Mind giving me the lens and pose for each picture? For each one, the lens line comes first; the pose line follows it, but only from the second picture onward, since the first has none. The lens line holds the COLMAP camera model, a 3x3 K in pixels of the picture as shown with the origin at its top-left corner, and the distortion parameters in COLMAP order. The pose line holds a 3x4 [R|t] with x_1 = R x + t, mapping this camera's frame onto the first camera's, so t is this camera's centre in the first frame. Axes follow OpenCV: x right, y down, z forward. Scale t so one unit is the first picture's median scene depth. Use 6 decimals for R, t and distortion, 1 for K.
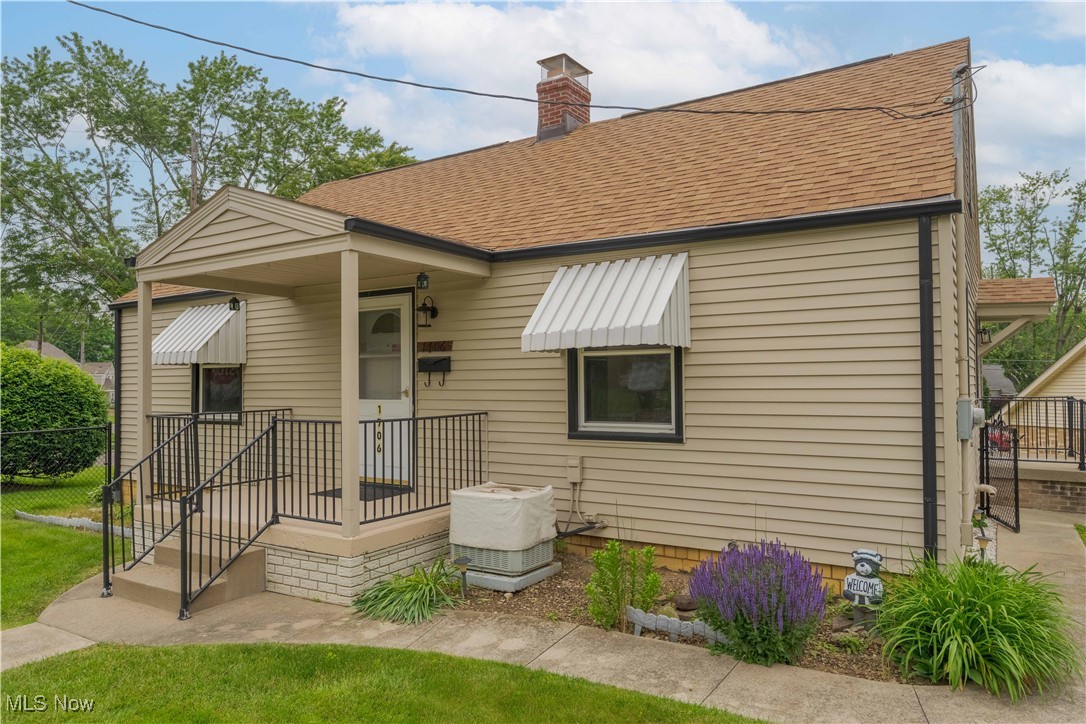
lens RADIAL K [[737.3, 0, 538.5], [0, 737.3, 360.9], [0, 0, 1]] dist [-0.001474, 0.000079]
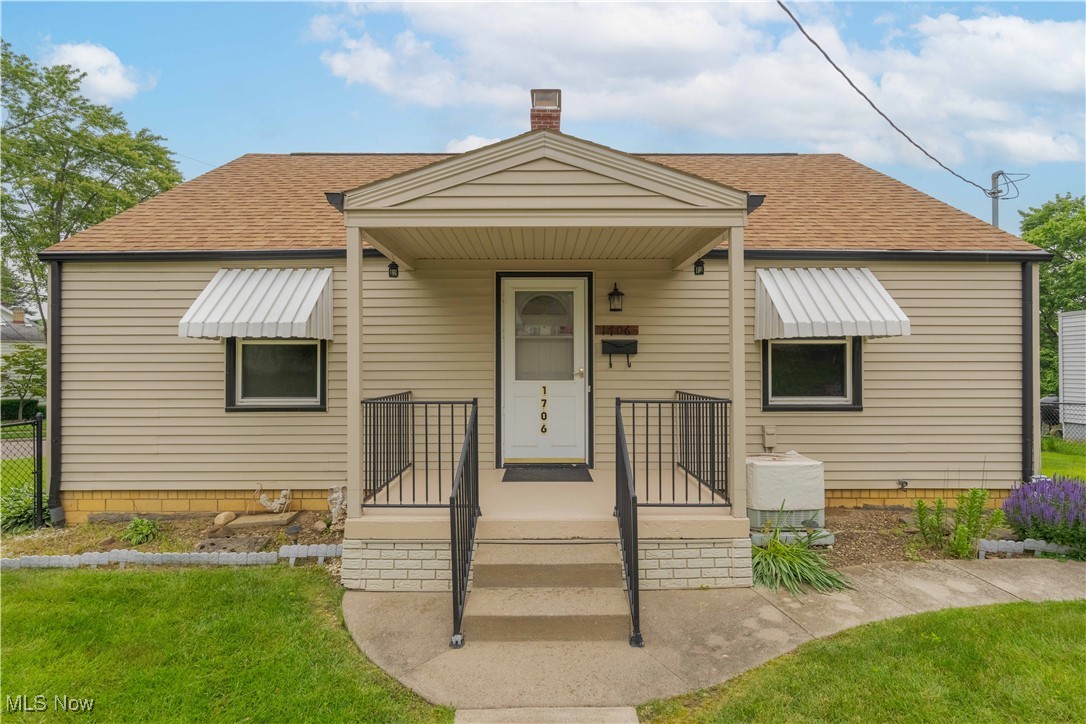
lens RADIAL K [[532.5, 0, 537.2], [0, 532.5, 365.1], [0, 0, 1]] dist [-0.010830, 0.003295]
pose [[0.840896, 0.008885, 0.541124, -0.626906], [-0.023105, 0.999543, 0.019494, 0.017970], [-0.540703, -0.028895, 0.840717, 0.392978]]
